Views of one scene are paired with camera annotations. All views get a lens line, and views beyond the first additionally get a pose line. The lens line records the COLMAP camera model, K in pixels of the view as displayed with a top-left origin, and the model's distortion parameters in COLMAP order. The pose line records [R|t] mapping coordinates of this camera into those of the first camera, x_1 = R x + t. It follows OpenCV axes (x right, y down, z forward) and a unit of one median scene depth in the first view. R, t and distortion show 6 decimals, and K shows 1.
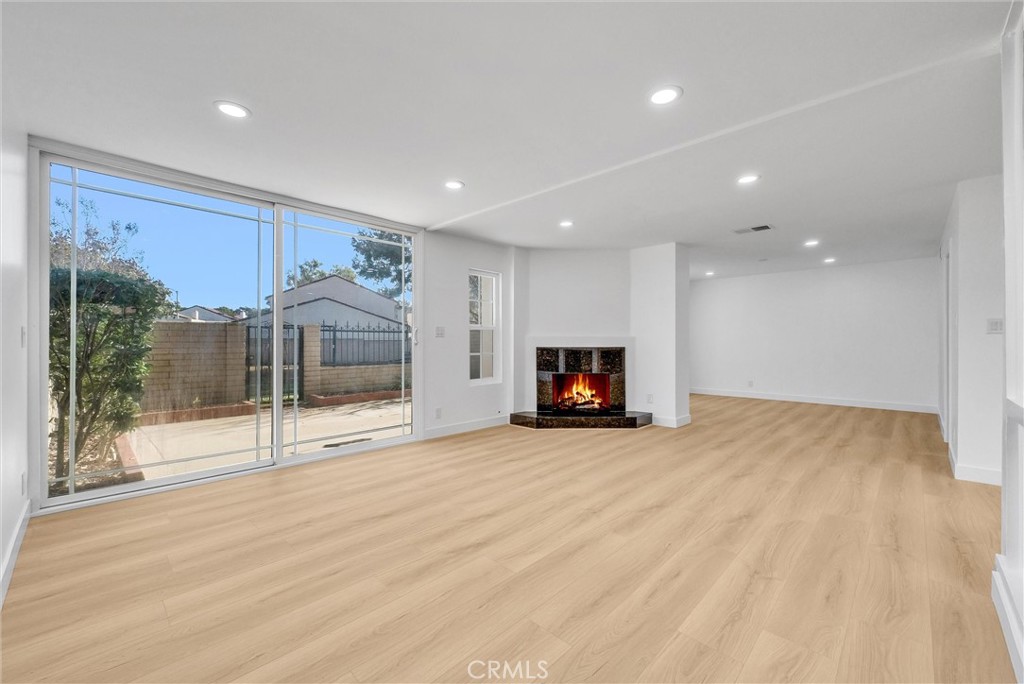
lens RADIAL K [[415.0, 0, 515.2], [0, 415.0, 341.9], [0, 0, 1]] dist [-0.003626, -0.000224]
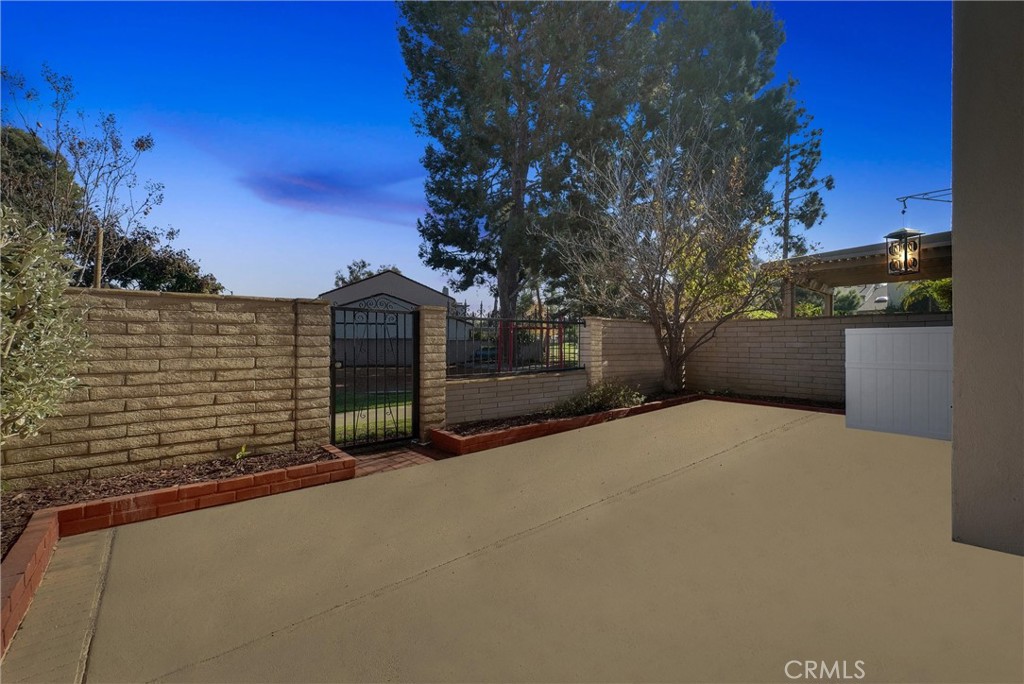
lens RADIAL K [[415.0, 0, 512.7], [0, 415.0, 341.8], [0, 0, 1]] dist [-0.003626, -0.000224]
pose [[0.995687, -0.004011, -0.092687, -0.150890], [0.003780, 0.999989, -0.002670, 0.004545], [0.092697, 0.002309, 0.995692, 0.200148]]
